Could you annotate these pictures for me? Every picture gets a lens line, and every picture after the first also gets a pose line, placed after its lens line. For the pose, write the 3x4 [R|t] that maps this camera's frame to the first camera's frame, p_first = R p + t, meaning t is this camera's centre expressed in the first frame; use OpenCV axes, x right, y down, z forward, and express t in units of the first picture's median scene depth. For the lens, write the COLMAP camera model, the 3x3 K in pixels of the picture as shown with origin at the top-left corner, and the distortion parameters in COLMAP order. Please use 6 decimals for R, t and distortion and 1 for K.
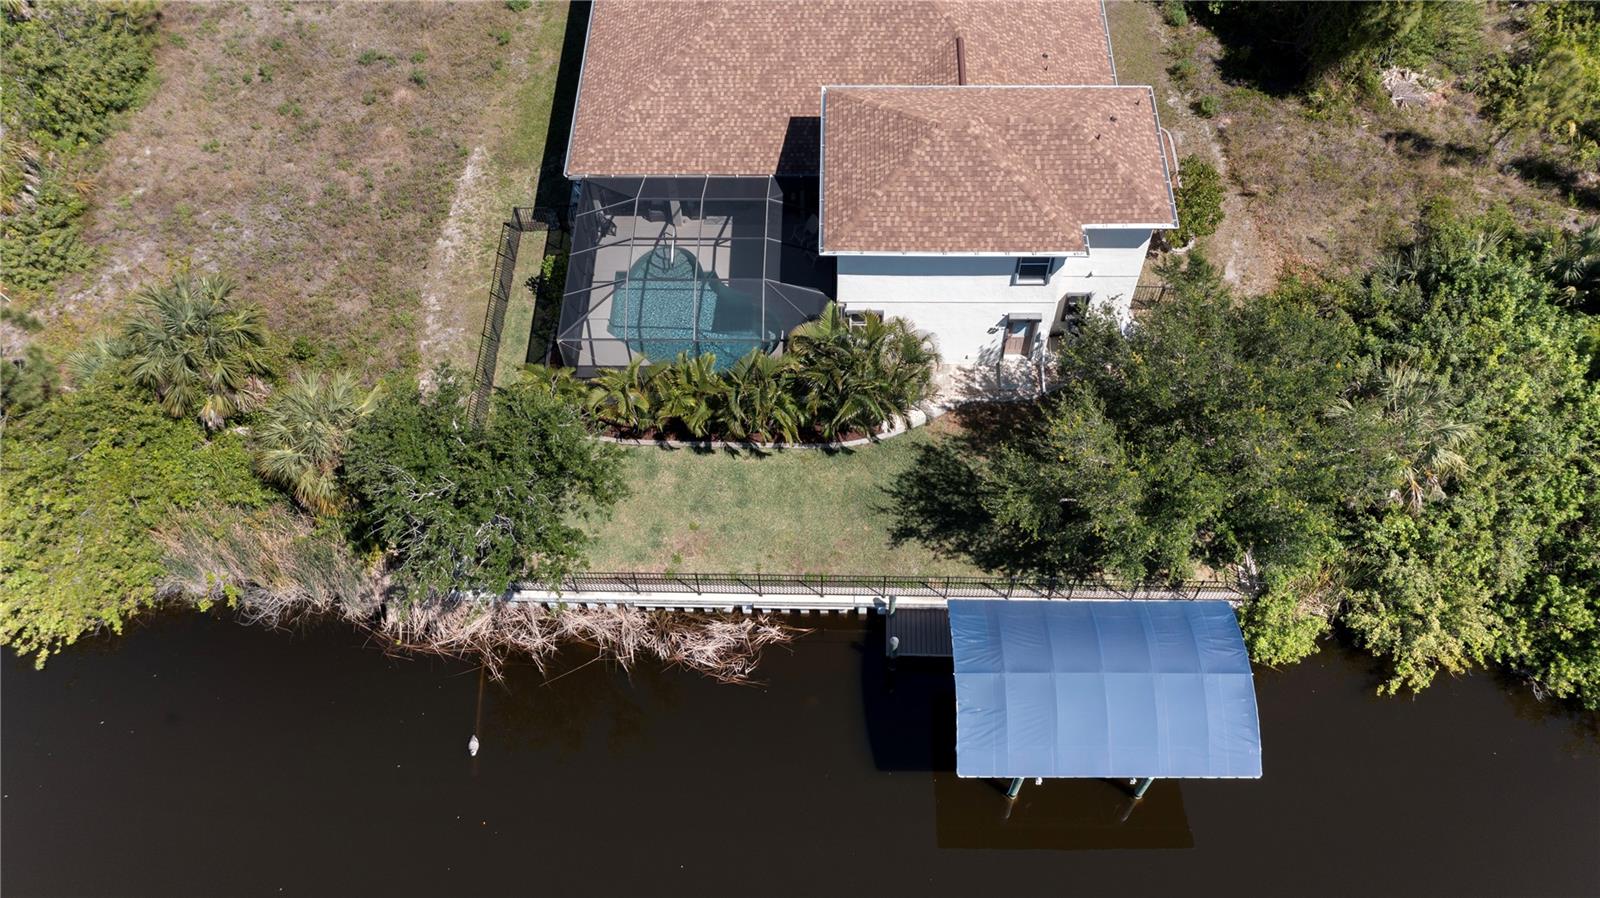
lens RADIAL K [[1263.9, 0, 795.2], [0, 1263.9, 448.7], [0, 0, 1]] dist [-0.002625, 0.000420]
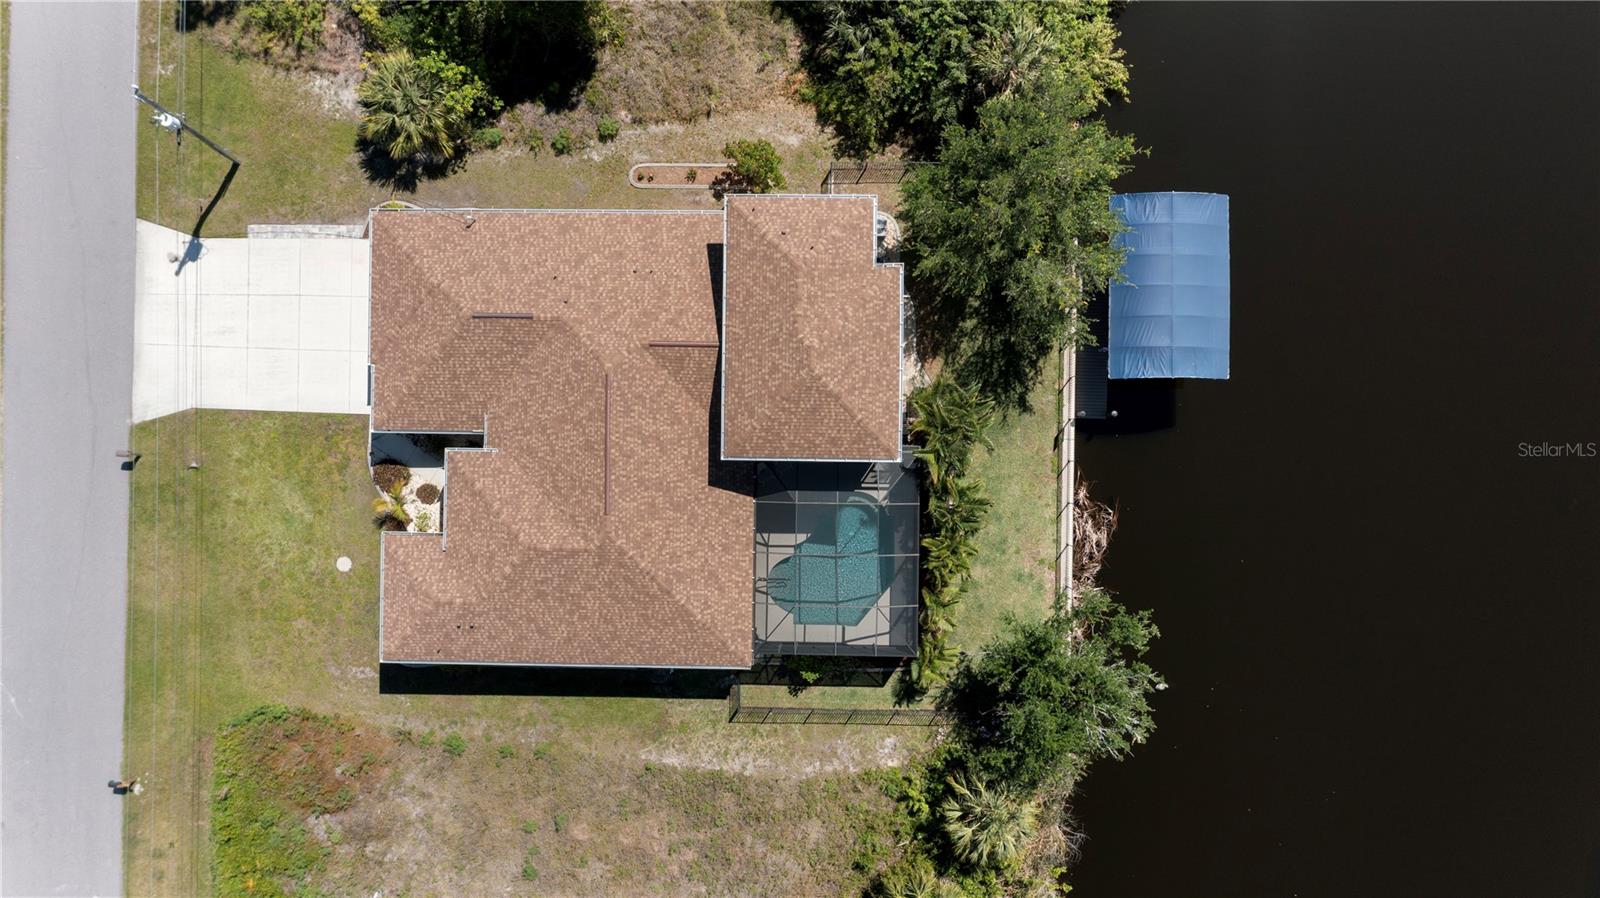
lens RADIAL K [[1263.9, 0, 801.5], [0, 1263.9, 445.2], [0, 0, 1]] dist [-0.002625, 0.000420]
pose [[-0.008295, -0.999339, 0.035381, -0.008845], [0.856094, 0.011187, 0.516700, -0.819090], [-0.516754, 0.034575, 0.855435, -0.088946]]
